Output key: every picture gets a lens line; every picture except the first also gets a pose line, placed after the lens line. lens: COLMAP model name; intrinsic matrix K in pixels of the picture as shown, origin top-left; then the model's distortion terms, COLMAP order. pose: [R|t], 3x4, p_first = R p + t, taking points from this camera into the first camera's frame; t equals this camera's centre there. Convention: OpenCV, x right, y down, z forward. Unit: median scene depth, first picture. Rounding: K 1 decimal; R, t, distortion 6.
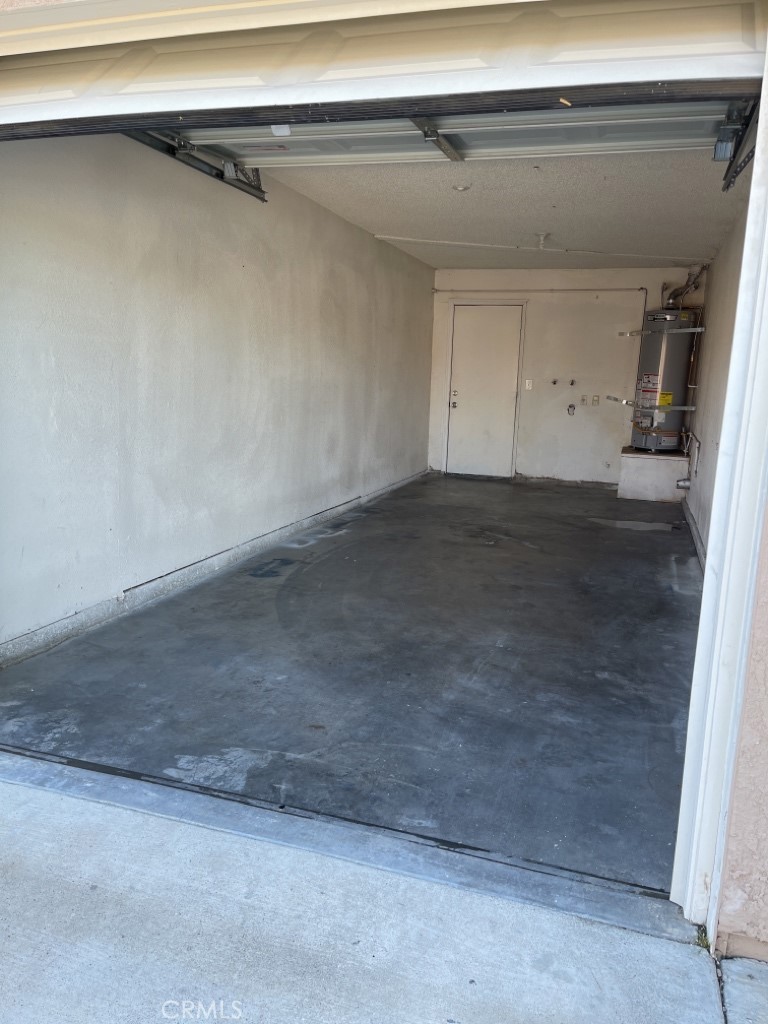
lens RADIAL K [[760.9, 0, 384.0], [0, 760.9, 512.0], [0, 0, 1]] dist [0.068187, -0.096148]
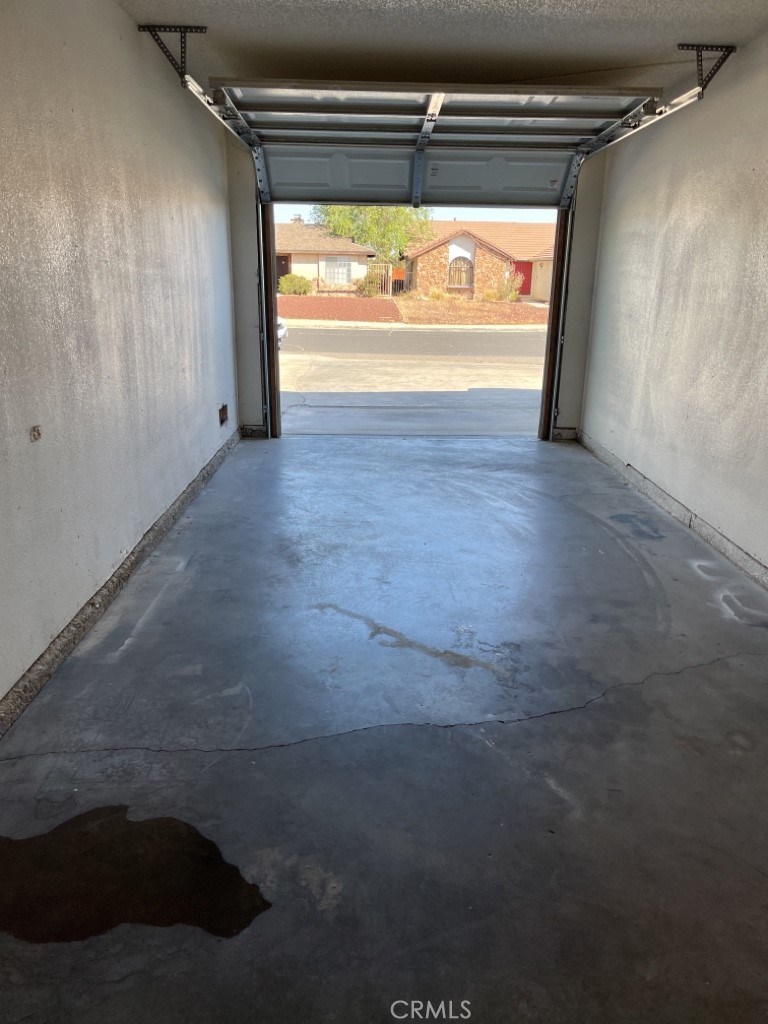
lens RADIAL K [[760.9, 0, 384.0], [0, 760.9, 512.0], [0, 0, 1]] dist [0.068187, -0.096148]
pose [[-0.939009, 0.054734, -0.339509, 0.456188], [-0.109249, 0.888631, 0.445421, -0.322858], [0.326078, 0.455345, -0.828453, 1.716188]]
